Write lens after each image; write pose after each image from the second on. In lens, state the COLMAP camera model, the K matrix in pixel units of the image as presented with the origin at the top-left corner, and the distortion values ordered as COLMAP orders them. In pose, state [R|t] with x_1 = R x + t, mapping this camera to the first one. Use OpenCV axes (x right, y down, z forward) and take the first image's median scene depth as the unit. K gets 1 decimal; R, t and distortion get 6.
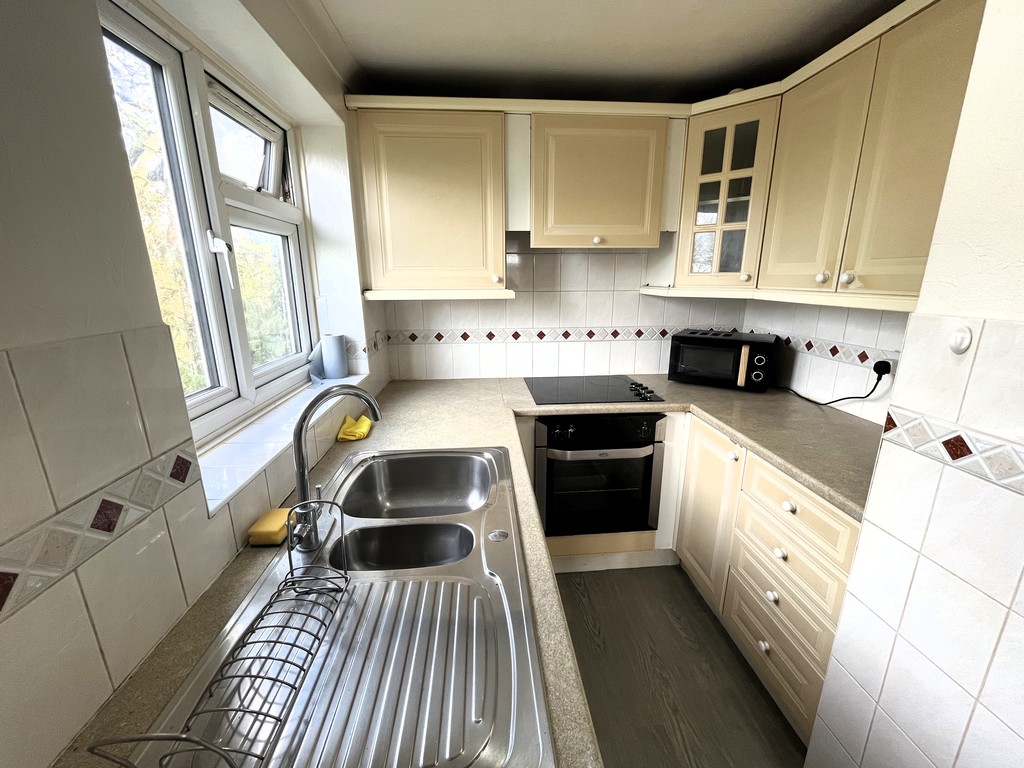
lens RADIAL K [[409.8, 0, 513.4], [0, 409.8, 382.3], [0, 0, 1]] dist [-0.000540, -0.000237]
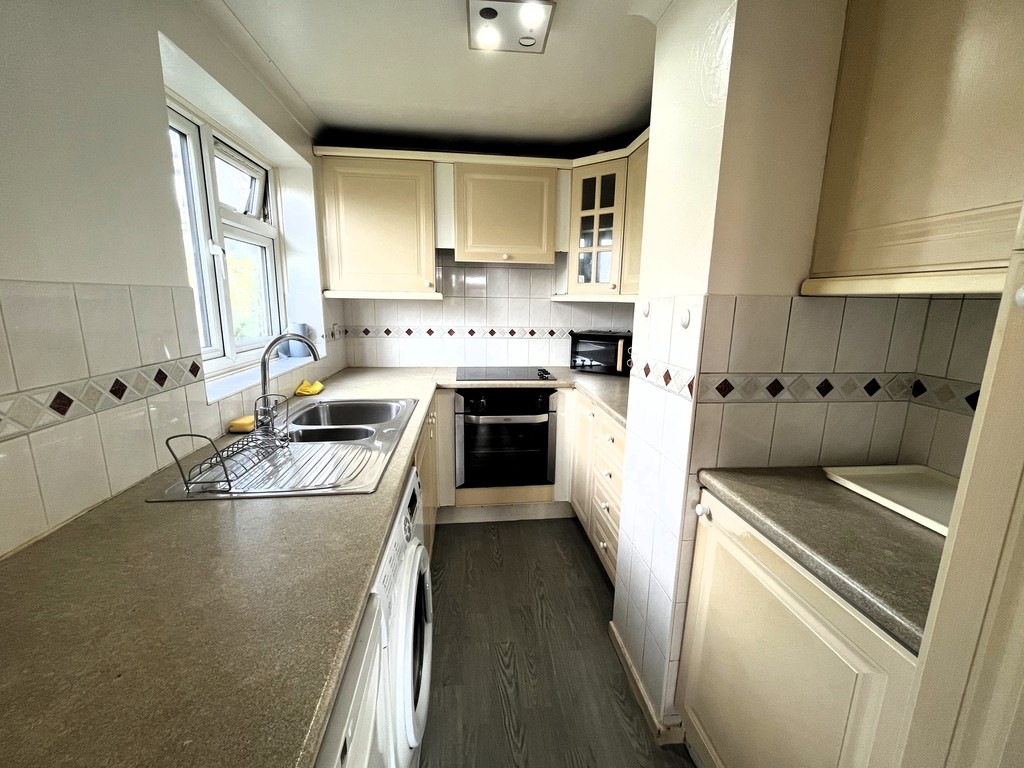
lens RADIAL K [[415.8, 0, 511.4], [0, 415.8, 383.2], [0, 0, 1]] dist [-0.001164, -0.000199]
pose [[0.999303, 0.013811, 0.034676, 0.194784], [-0.011871, 0.998386, -0.055547, 0.141636], [-0.035387, 0.055096, 0.997854, -0.330155]]
